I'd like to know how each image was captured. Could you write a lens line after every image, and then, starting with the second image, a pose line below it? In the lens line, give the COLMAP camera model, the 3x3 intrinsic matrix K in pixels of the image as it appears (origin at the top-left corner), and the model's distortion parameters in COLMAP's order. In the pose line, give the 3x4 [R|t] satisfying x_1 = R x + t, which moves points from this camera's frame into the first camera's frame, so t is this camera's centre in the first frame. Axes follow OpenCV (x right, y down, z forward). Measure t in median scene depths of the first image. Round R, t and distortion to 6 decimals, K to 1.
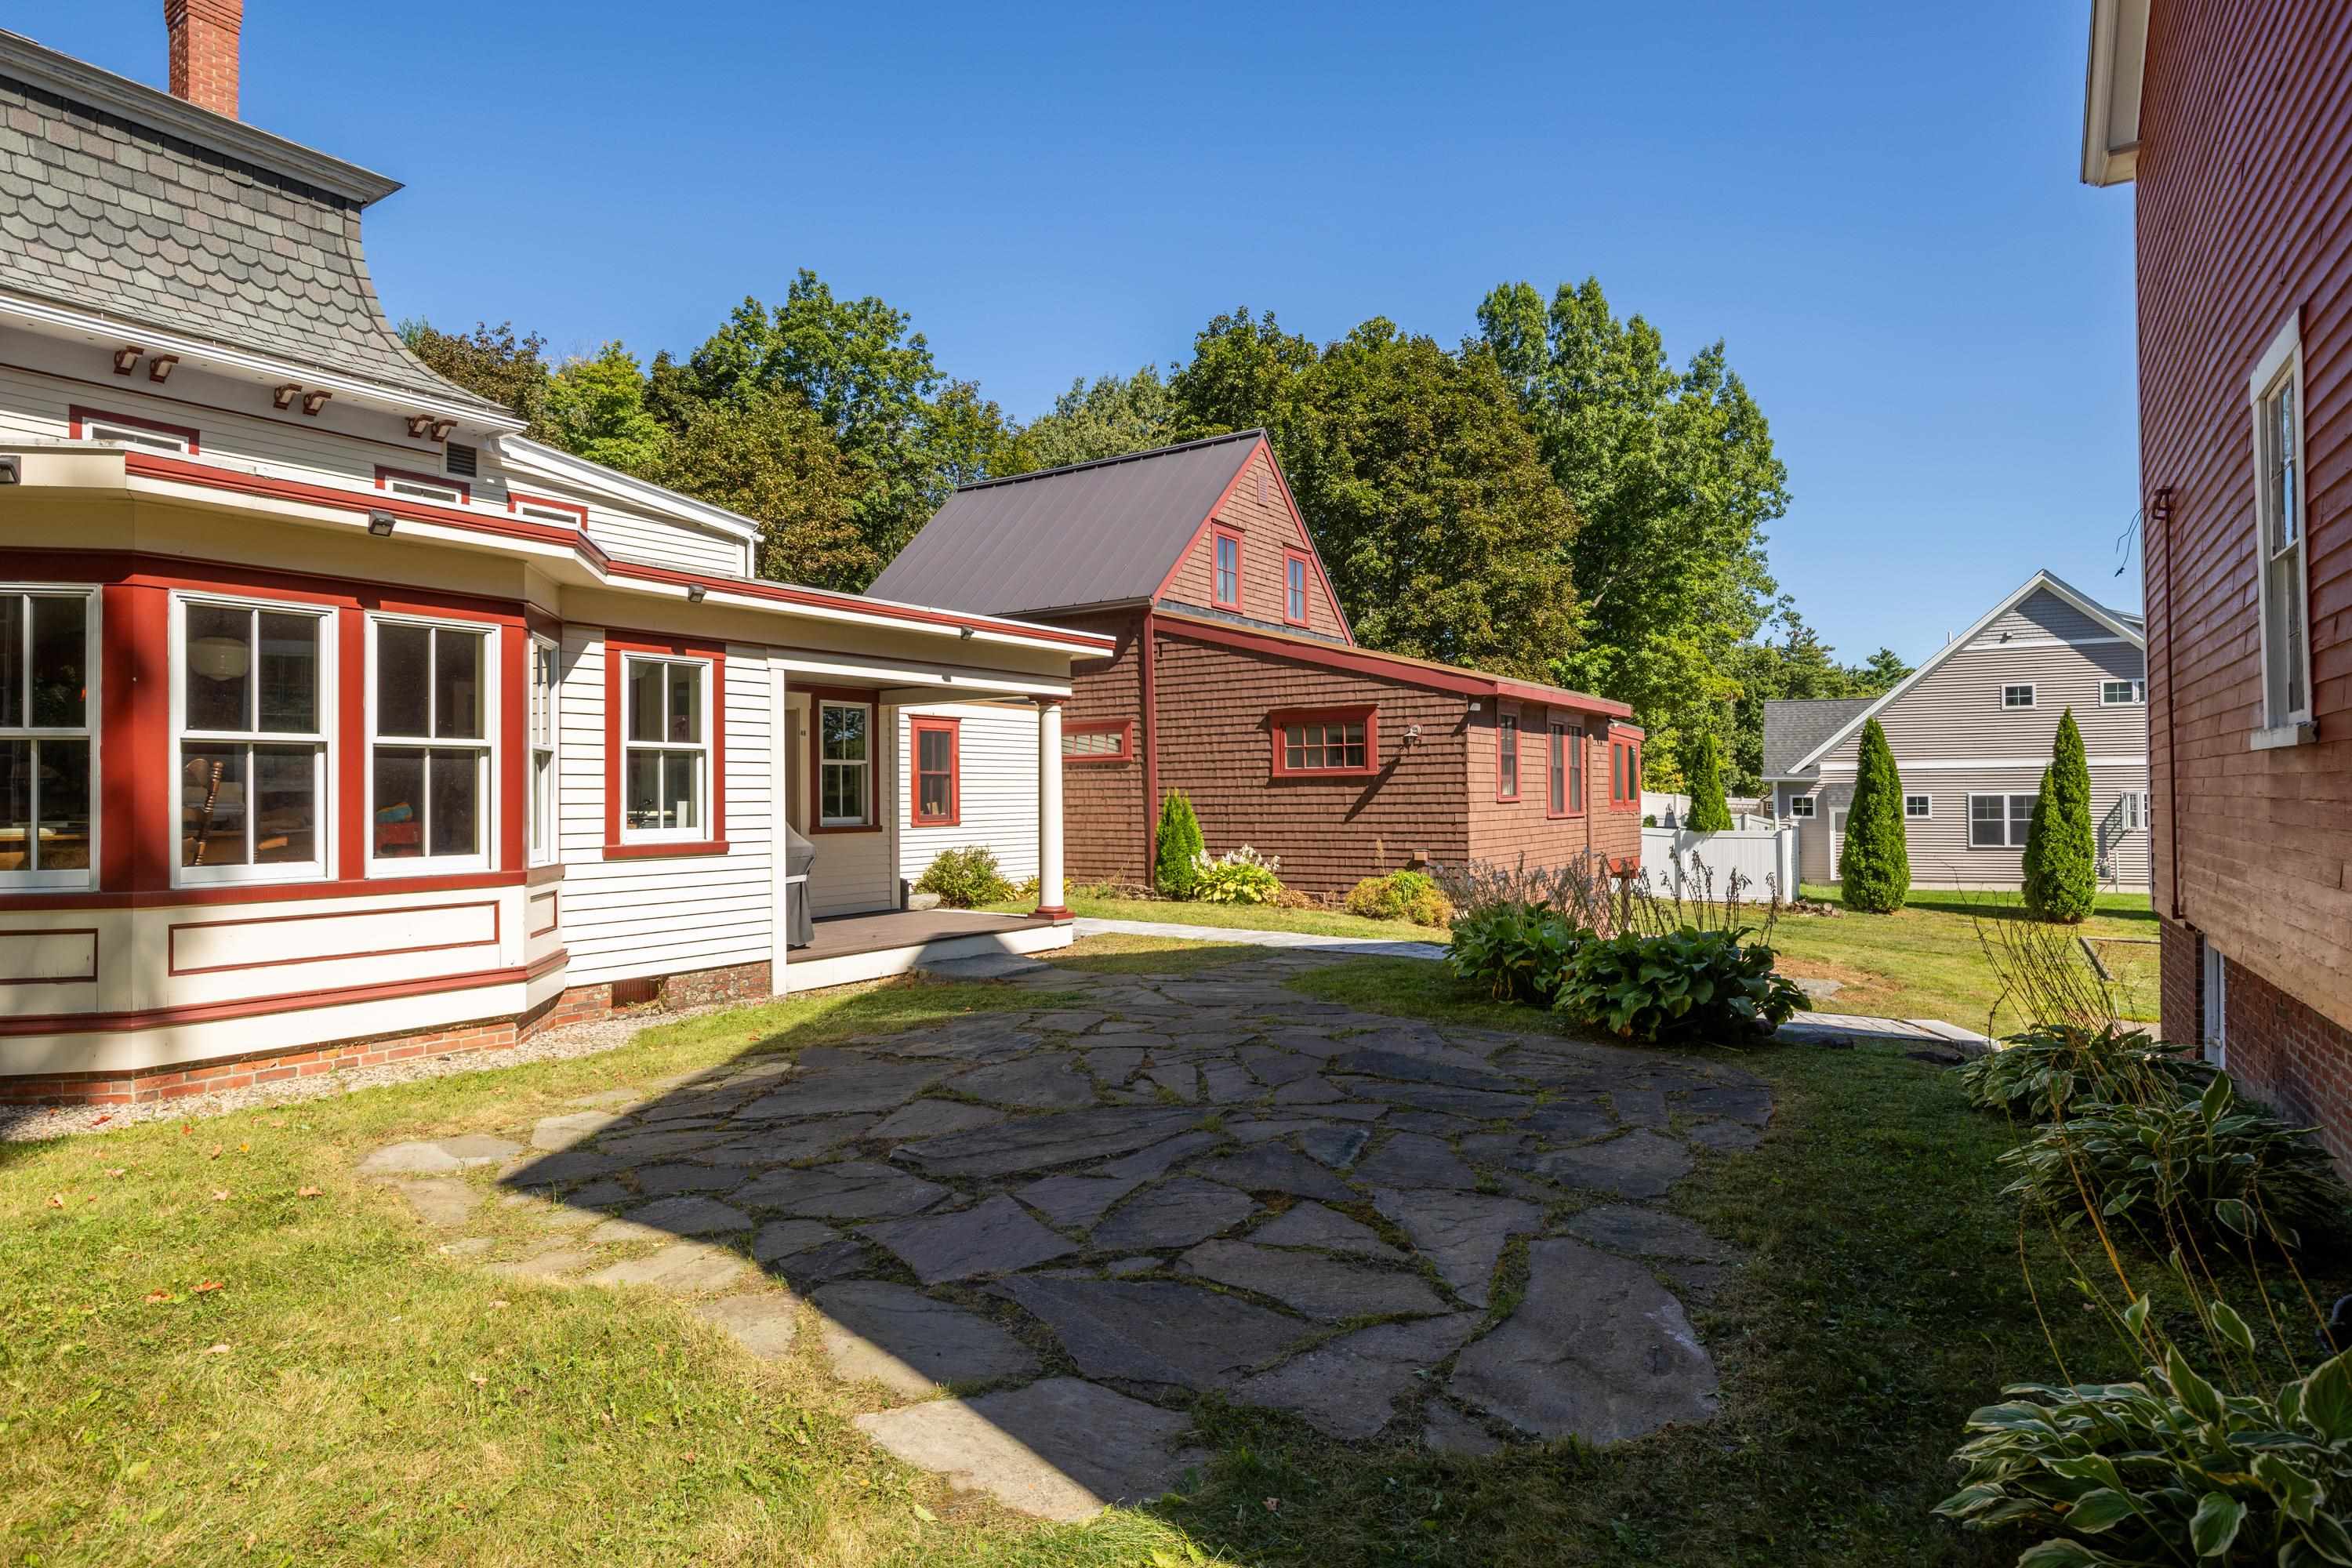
lens RADIAL K [[1382.8, 0, 1175.2], [0, 1382.8, 781.4], [0, 0, 1]] dist [-0.008619, 0.001575]
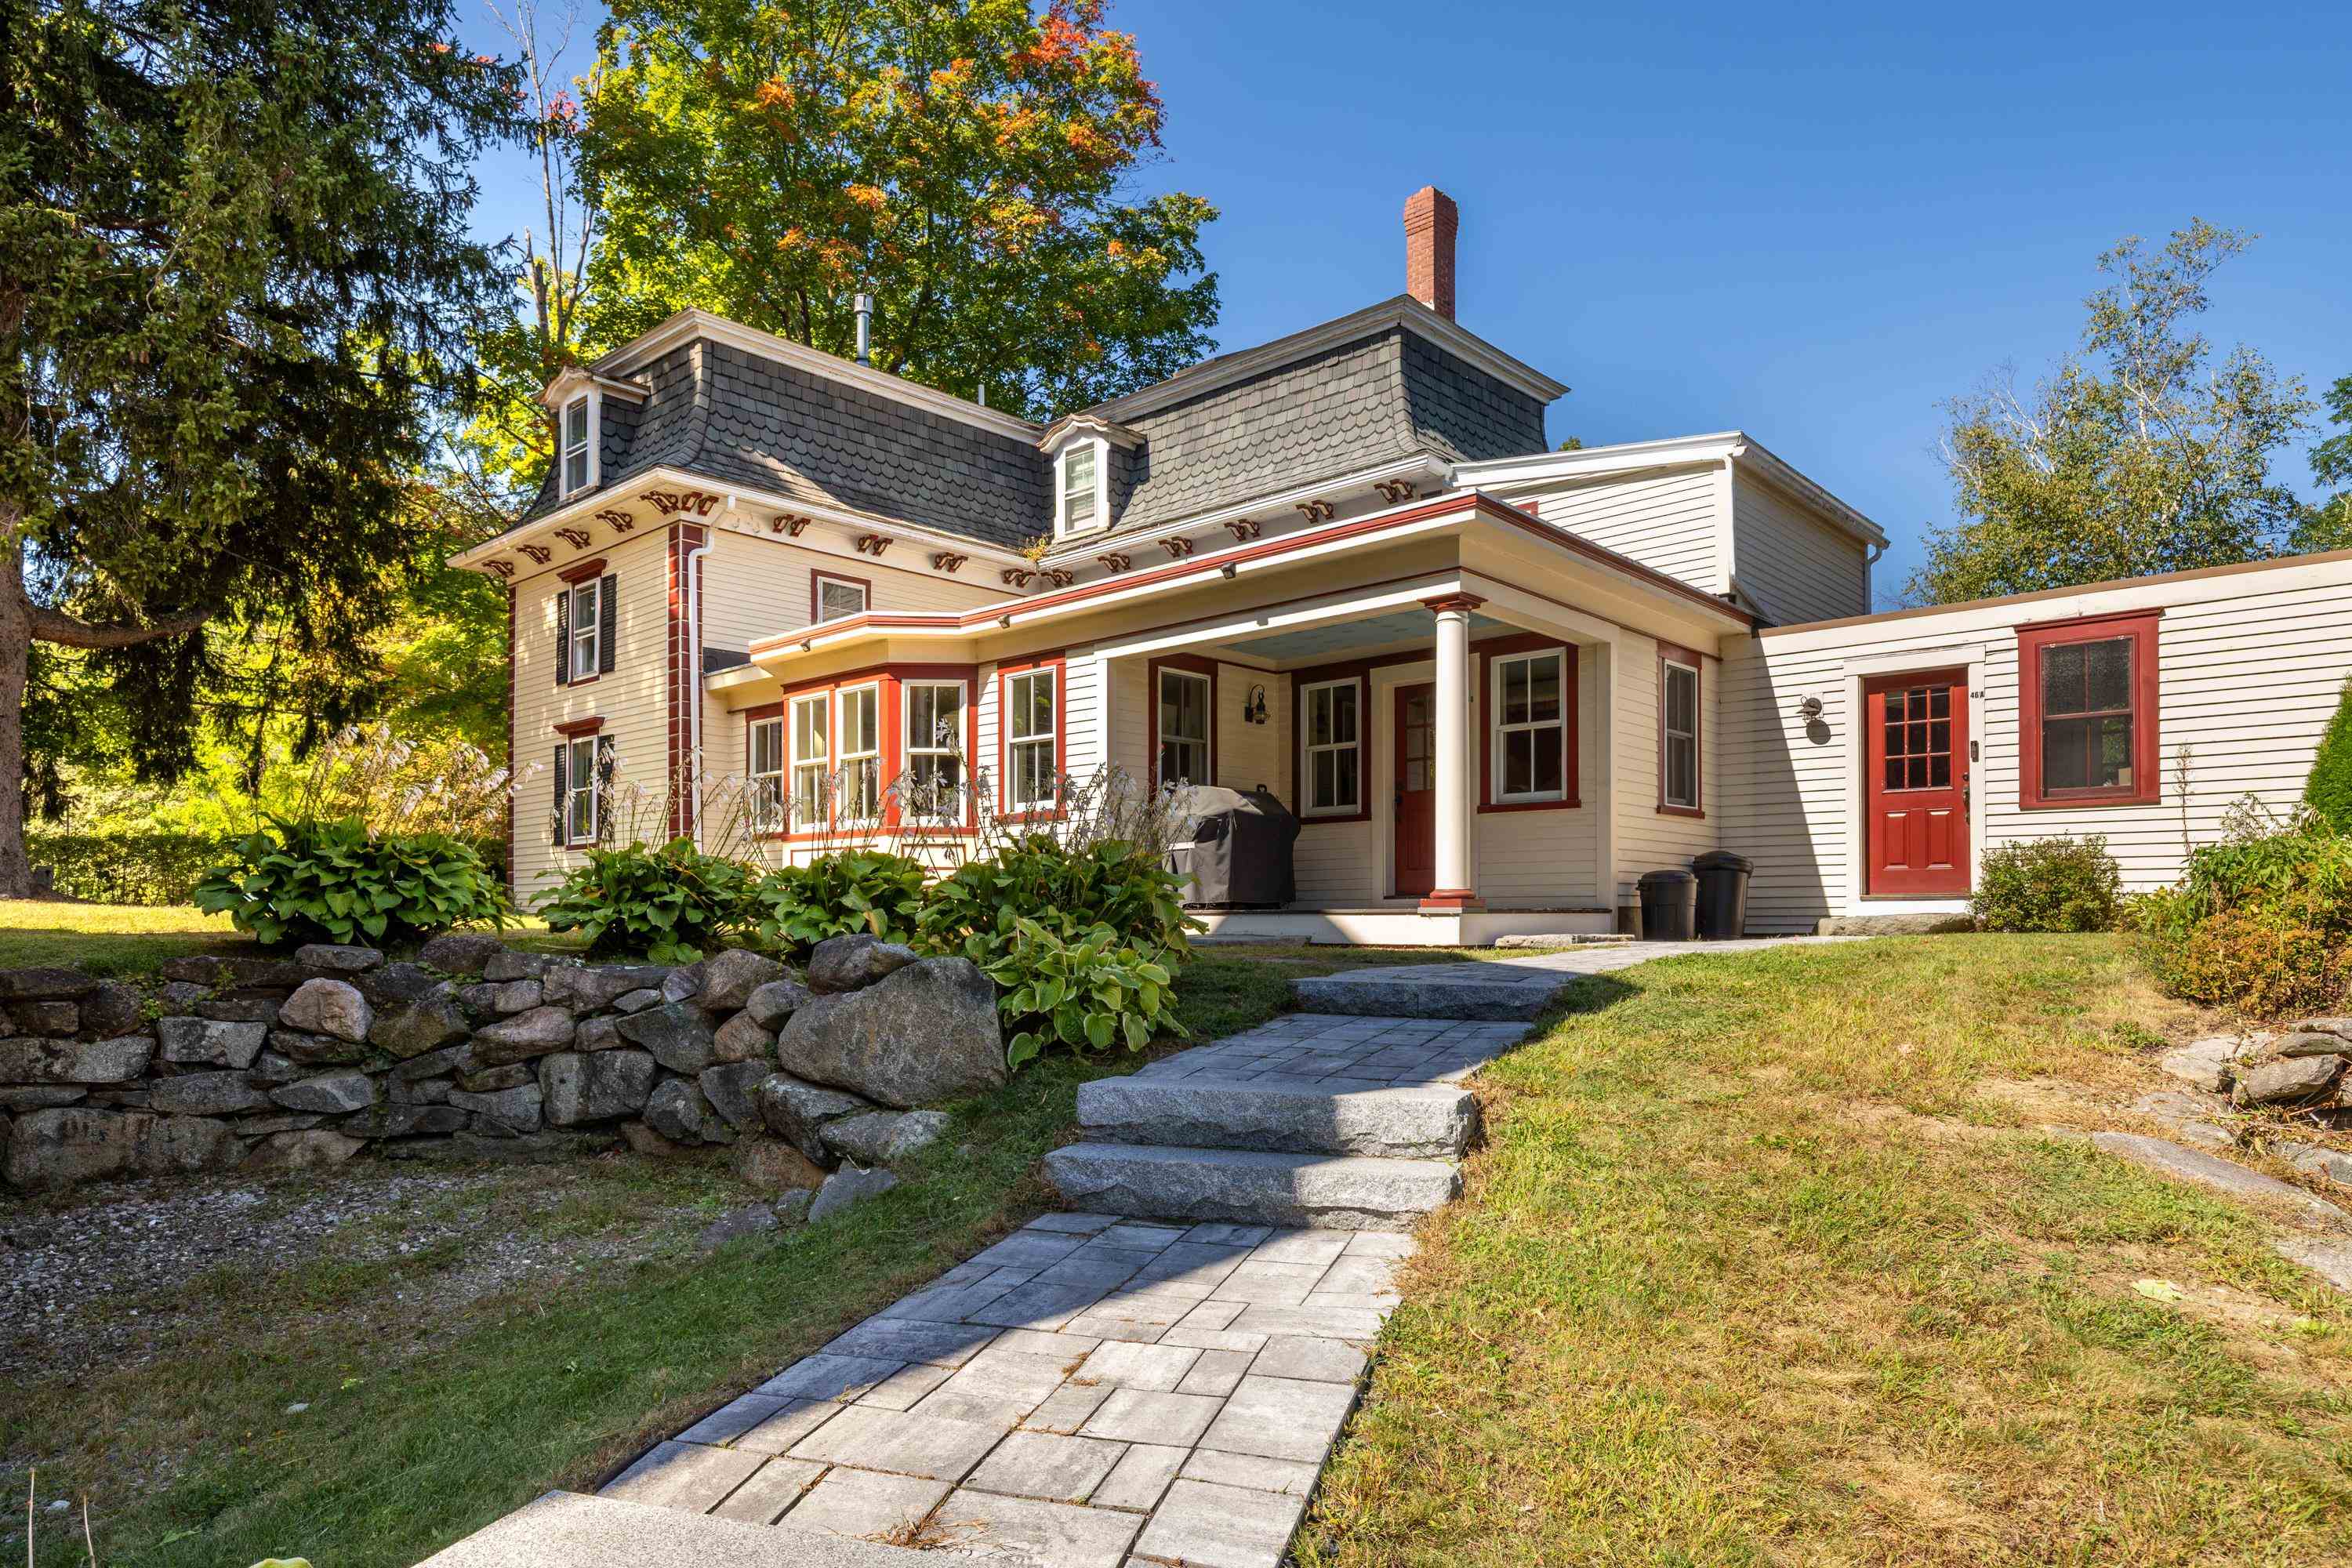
lens RADIAL K [[1382.8, 0, 1140.7], [0, 1382.8, 912.8], [0, 0, 1]] dist [-0.008619, 0.001575]
pose [[-0.181182, 0.008402, -0.983414, 0.839373], [0.013375, 0.999892, 0.006078, 0.122406], [0.983359, -0.012052, -0.181275, 1.246623]]
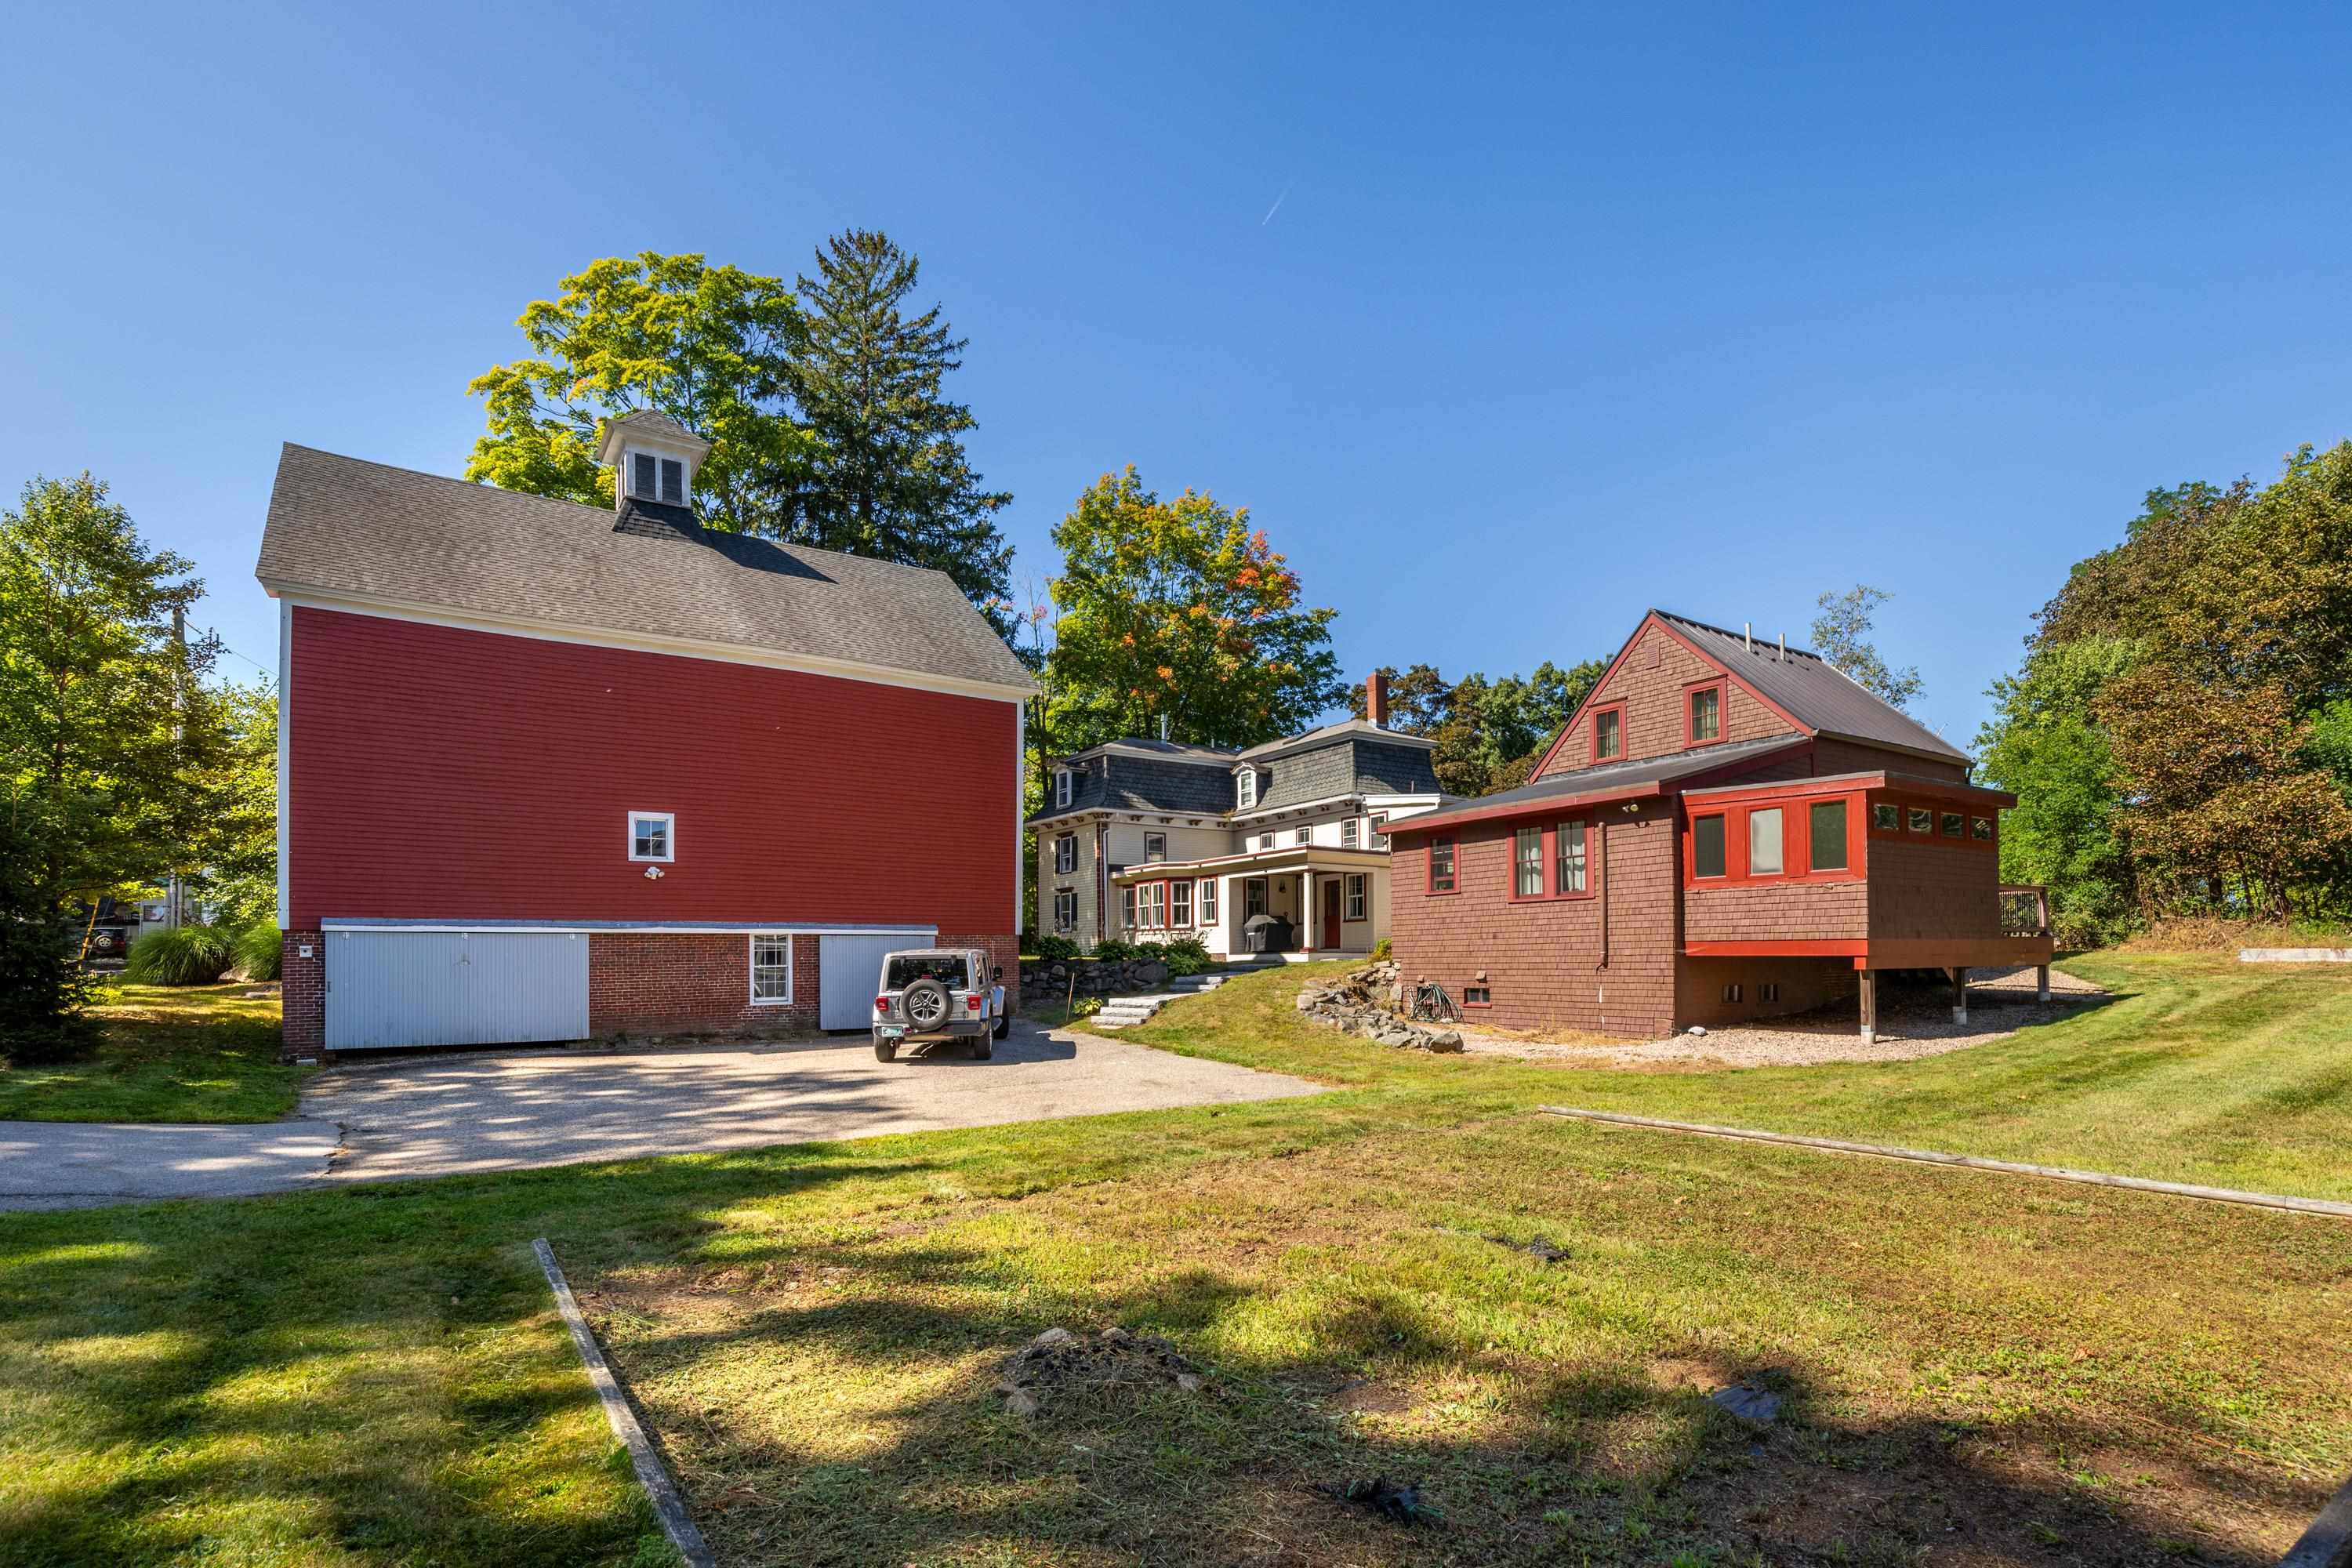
lens RADIAL K [[1112.5, 0, 1129.7], [0, 1112.5, 947.5], [0, 0, 1]] dist [-0.017376, 0.001209]
pose [[-0.426726, 0.001027, -0.904380, 2.642077], [0.020052, 0.999764, -0.008327, 0.131389], [0.904159, -0.021688, -0.426646, 2.087140]]
